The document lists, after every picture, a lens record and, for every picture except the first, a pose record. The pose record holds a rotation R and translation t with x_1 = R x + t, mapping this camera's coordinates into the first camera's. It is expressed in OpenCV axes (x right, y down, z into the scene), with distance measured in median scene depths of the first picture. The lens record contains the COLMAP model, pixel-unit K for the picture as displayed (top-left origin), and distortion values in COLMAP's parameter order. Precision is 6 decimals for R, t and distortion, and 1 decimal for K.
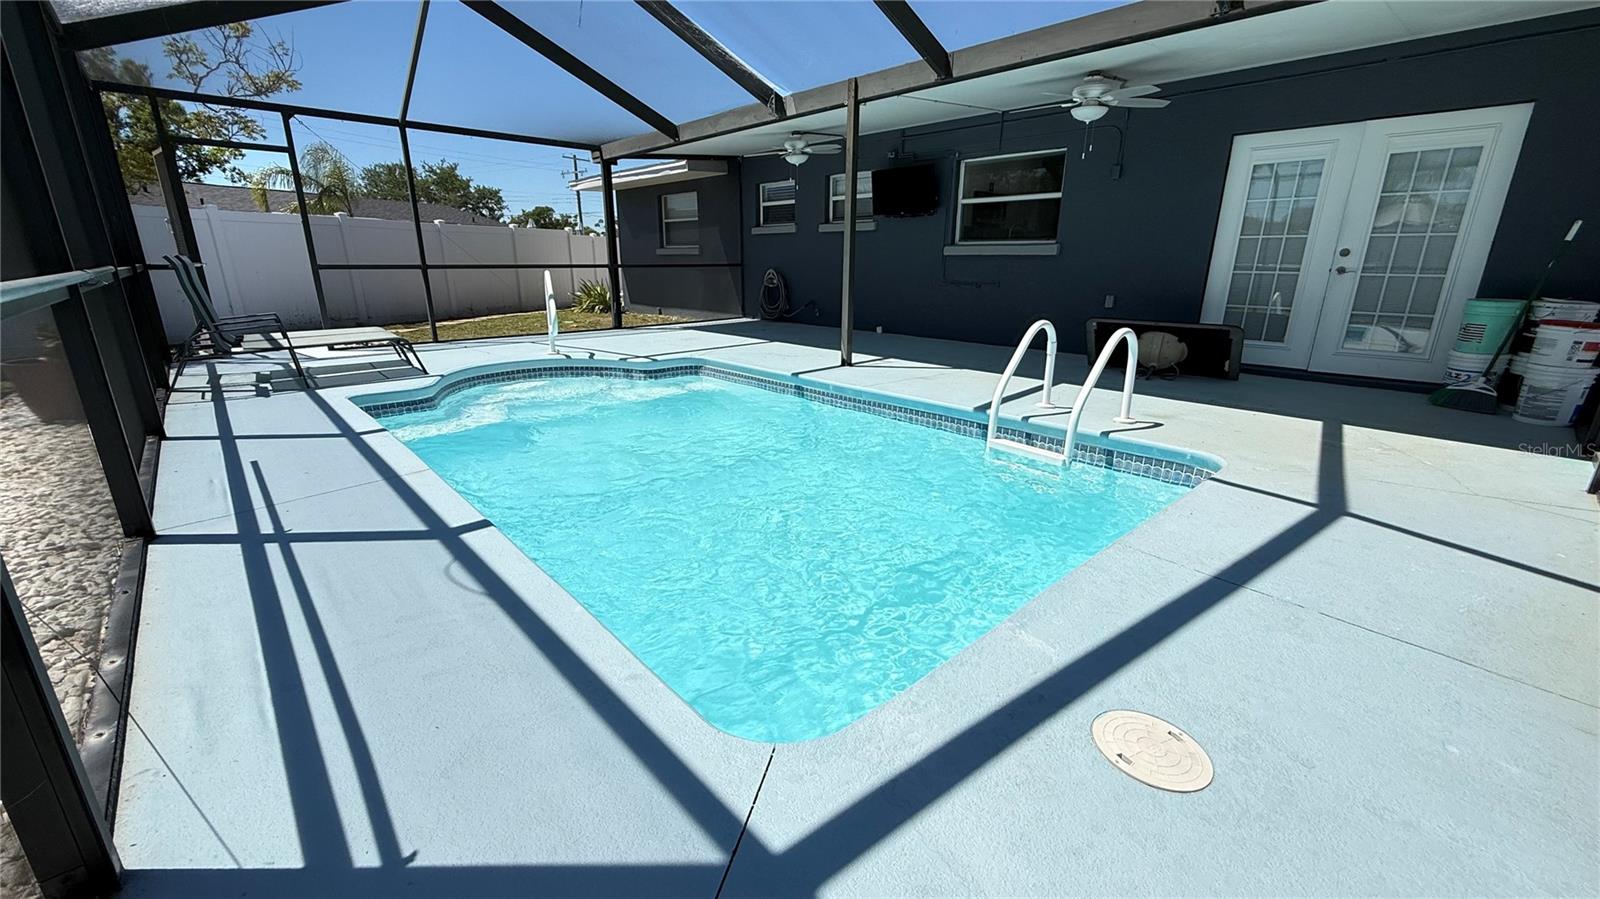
lens RADIAL K [[637.5, 0, 790.1], [0, 637.5, 448.4], [0, 0, 1]] dist [0.000085, -0.000499]
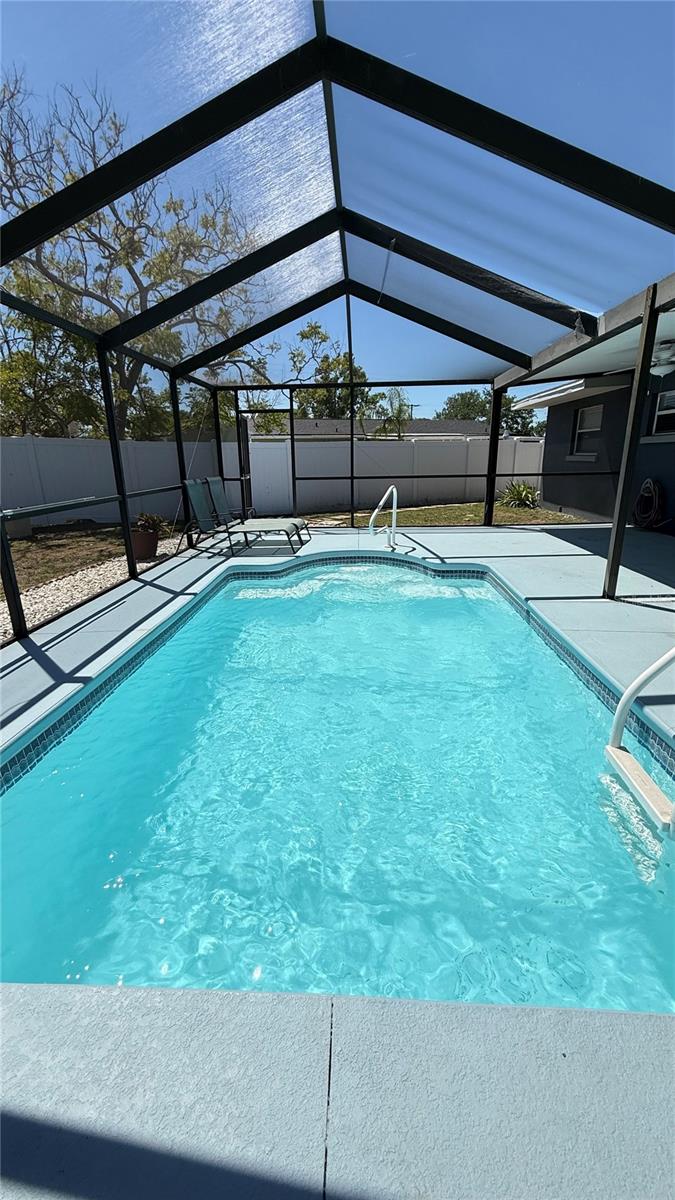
lens RADIAL K [[478.1, 0, 339.3], [0, 478.1, 596.3], [0, 0, 1]] dist [0.000085, -0.000499]
pose [[0.702751, 0.184982, -0.686967, 0.278149], [-0.182282, 0.980190, 0.077469, -0.109045], [0.687688, 0.070781, 0.722548, 0.214168]]
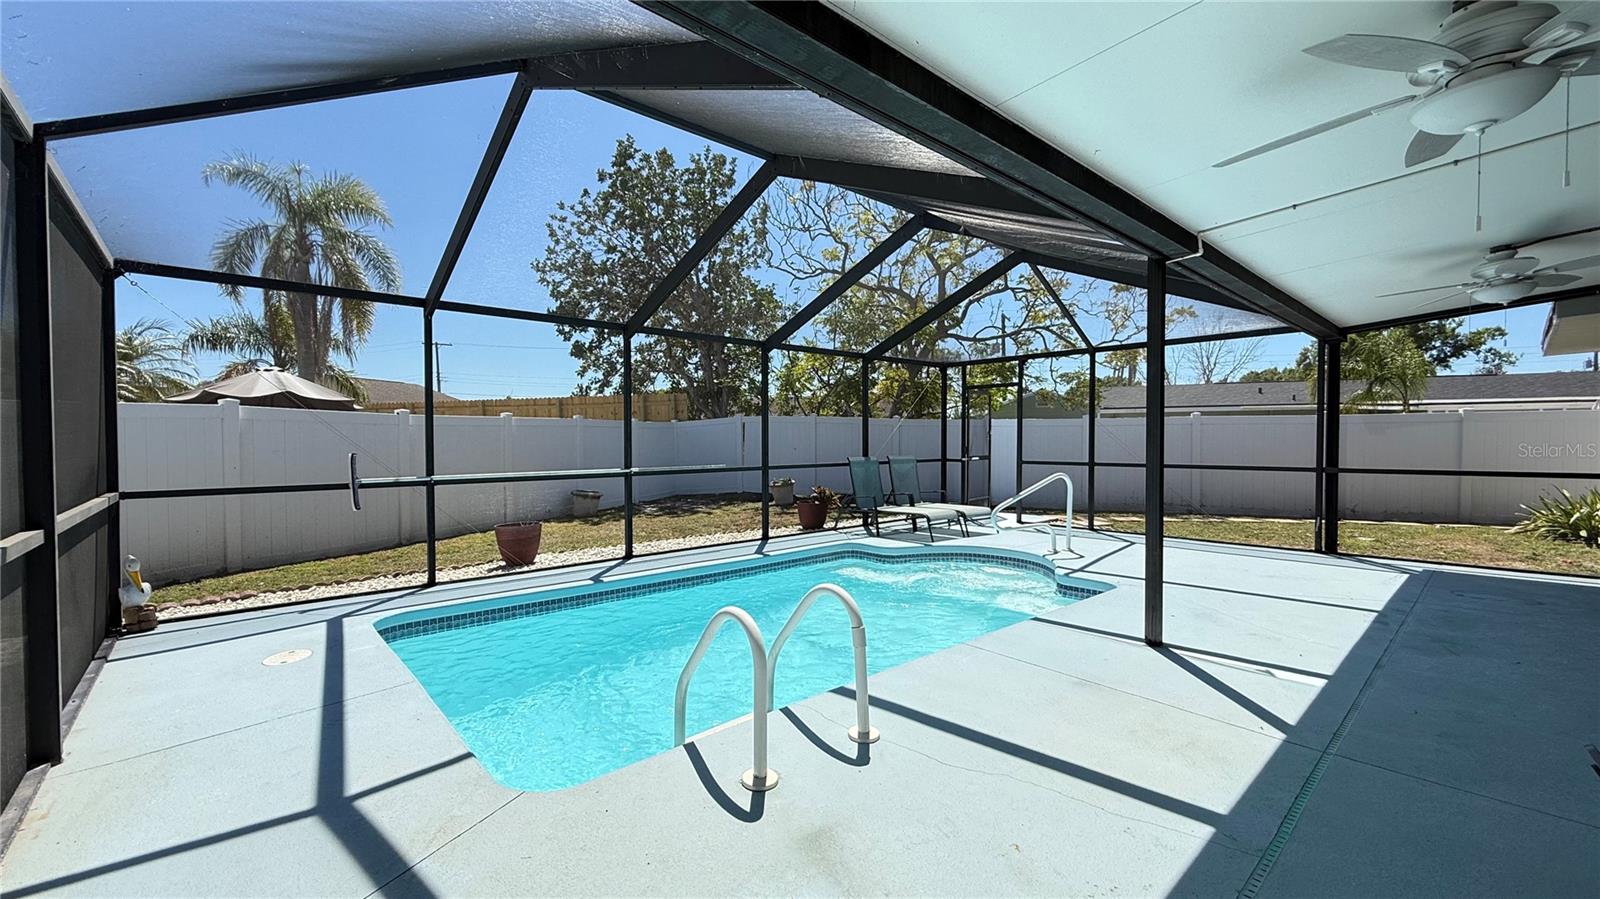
lens RADIAL K [[637.5, 0, 790.3], [0, 637.5, 451.9], [0, 0, 1]] dist [0.000085, -0.000499]
pose [[-0.018074, 0.013424, -0.999747, 0.669822], [-0.279343, 0.960024, 0.017941, -0.209389], [0.960021, 0.279597, -0.013602, 0.588969]]
